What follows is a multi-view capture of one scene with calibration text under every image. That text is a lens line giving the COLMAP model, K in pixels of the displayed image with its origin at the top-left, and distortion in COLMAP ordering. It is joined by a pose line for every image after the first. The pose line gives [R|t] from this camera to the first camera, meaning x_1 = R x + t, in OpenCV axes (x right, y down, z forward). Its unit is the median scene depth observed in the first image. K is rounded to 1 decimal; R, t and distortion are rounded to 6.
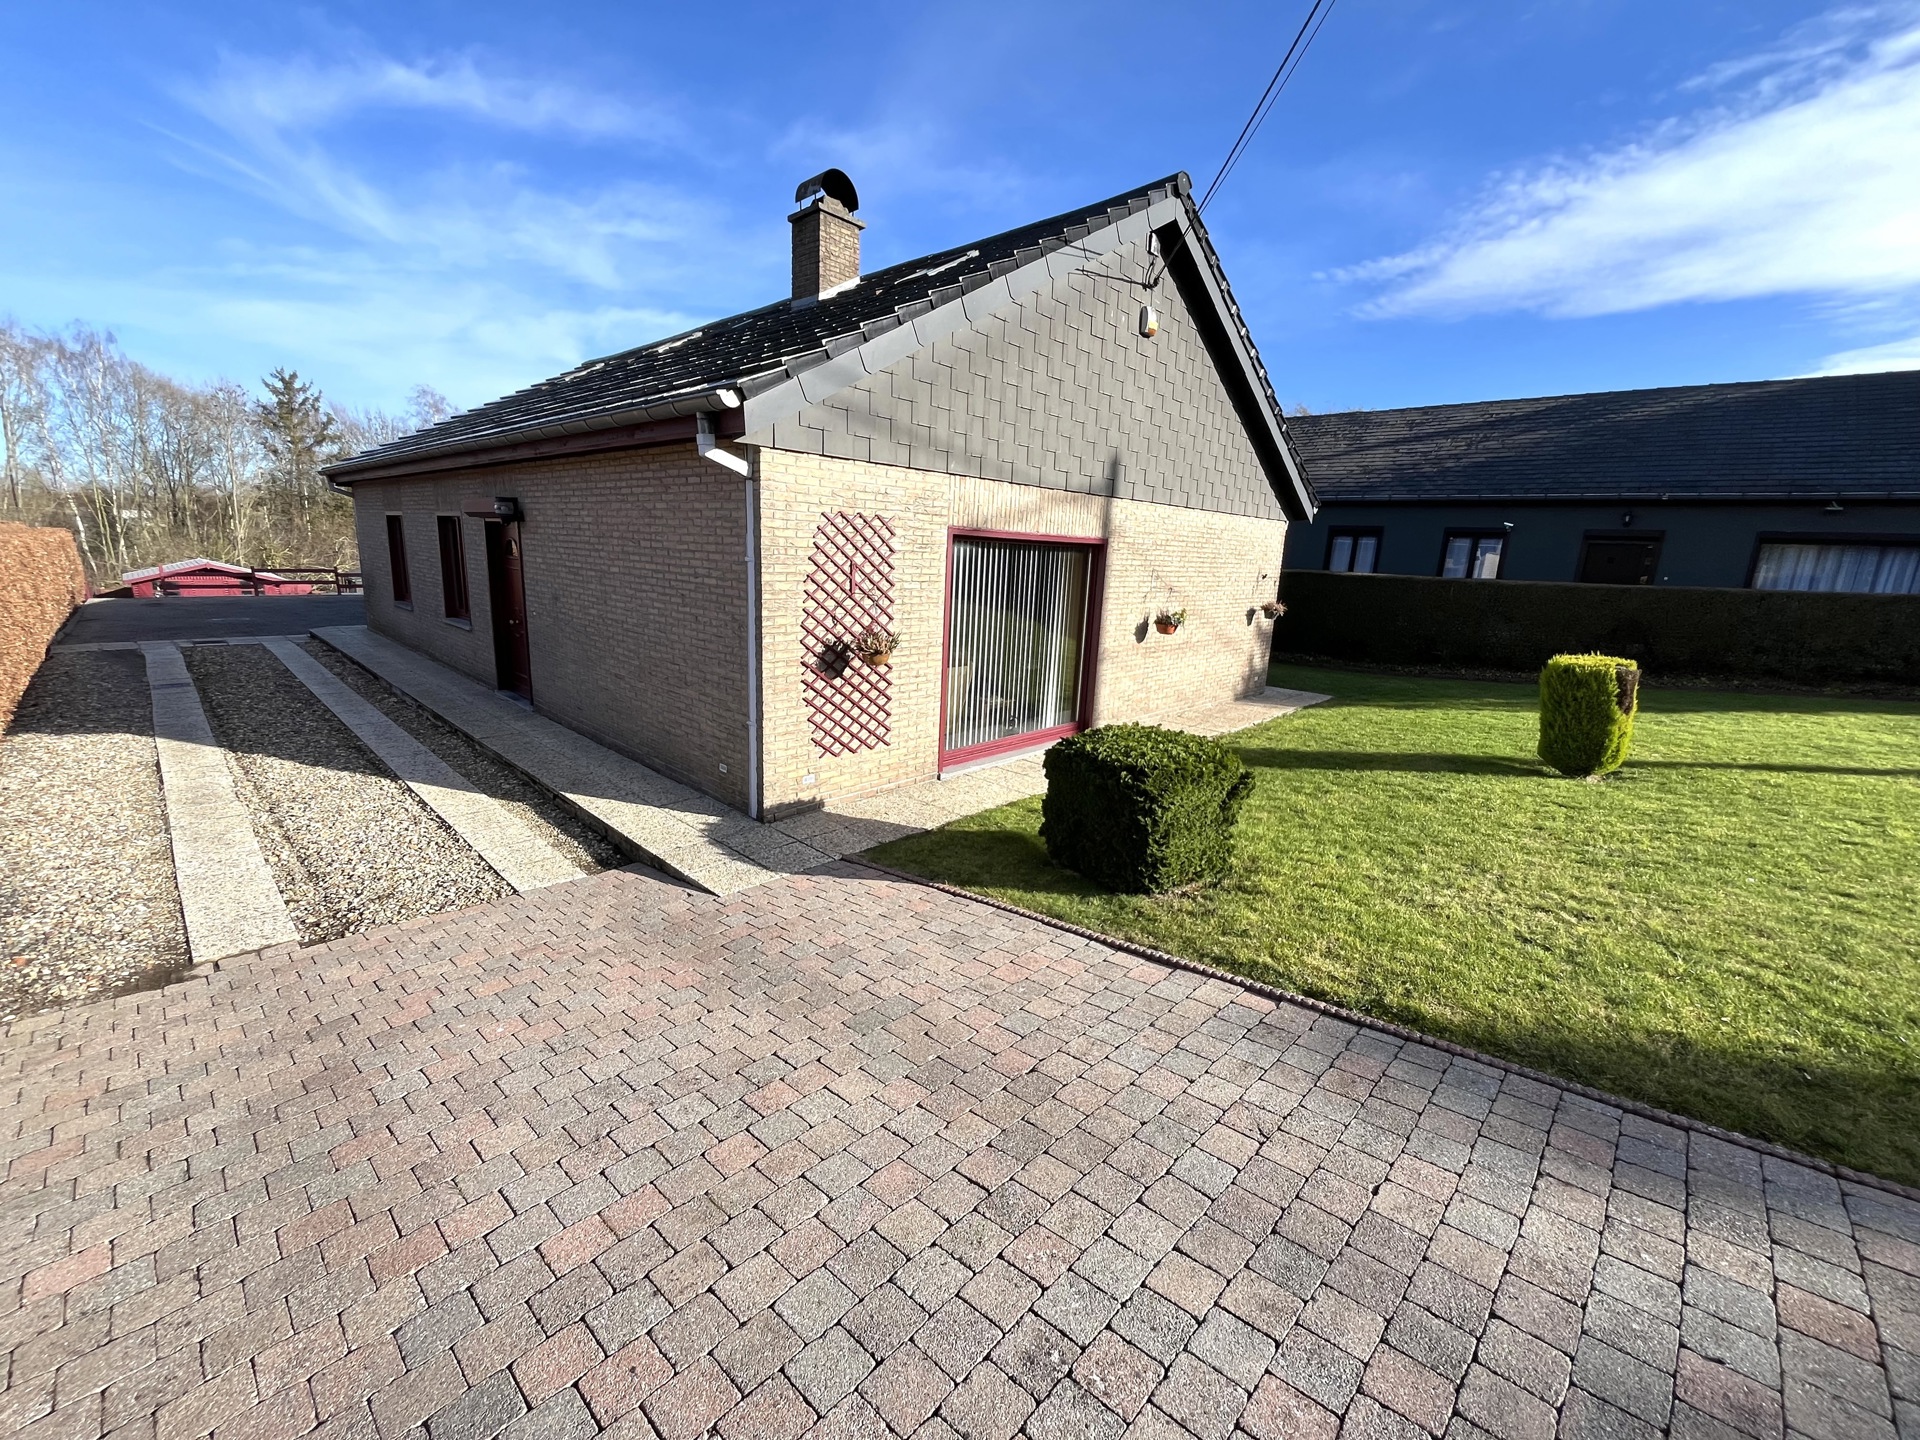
lens RADIAL K [[771.1, 0, 960.0], [0, 771.1, 720.0], [0, 0, 1]] dist [-0.003041, -0.000321]
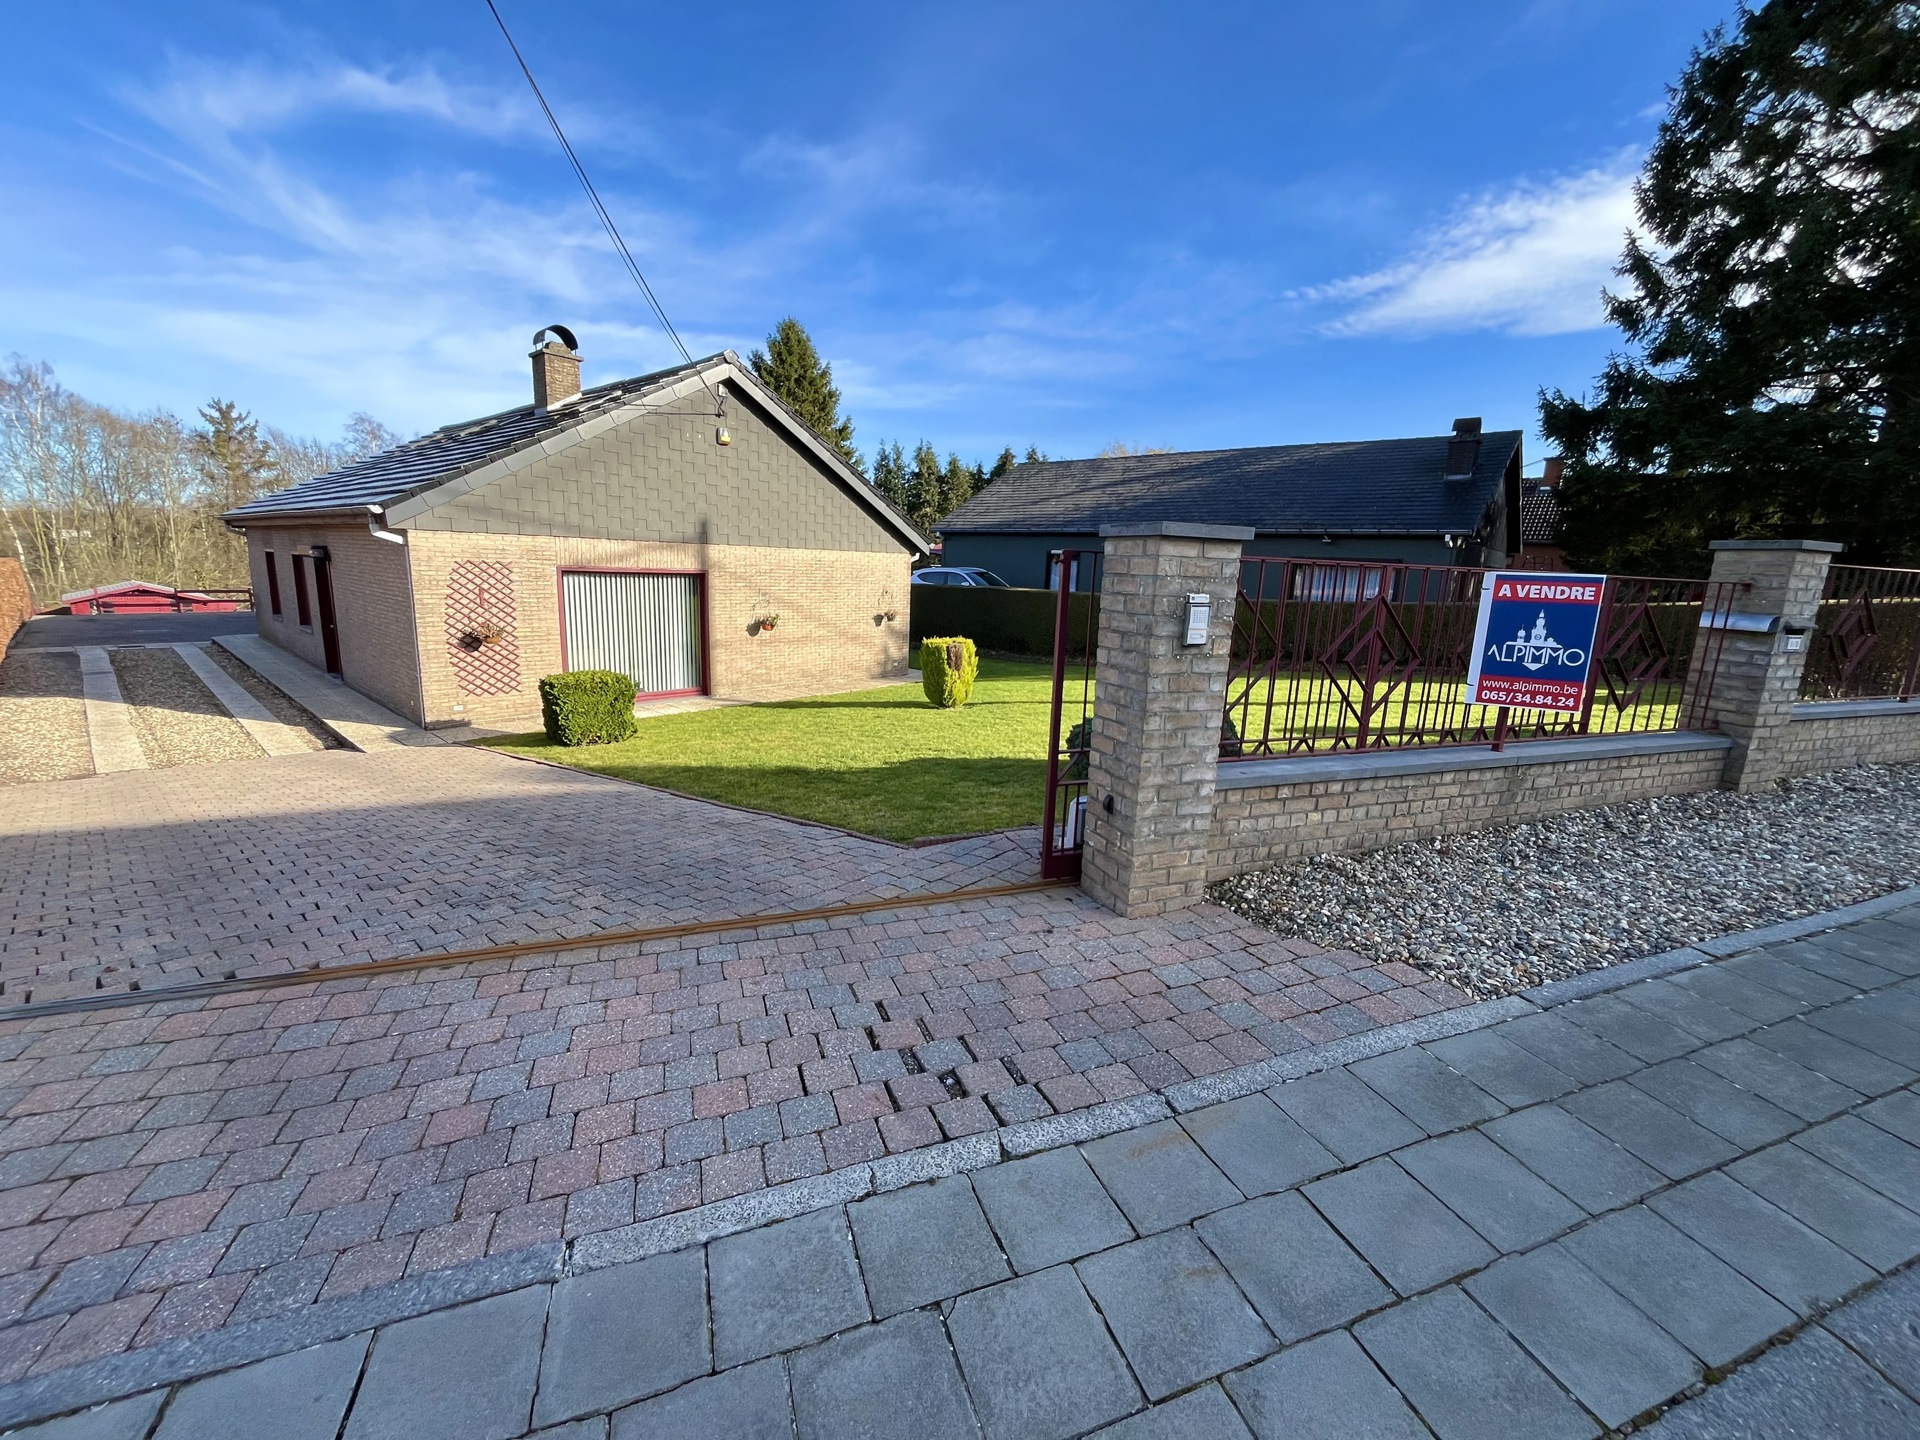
lens RADIAL K [[770.9, 0, 961.8], [0, 770.9, 724.7], [0, 0, 1]] dist [-0.001659, -0.000619]
pose [[0.999274, -0.012561, 0.035965, 0.526060], [0.013006, 0.999841, -0.012164, 0.088180], [-0.035807, 0.012623, 0.999279, -0.484411]]
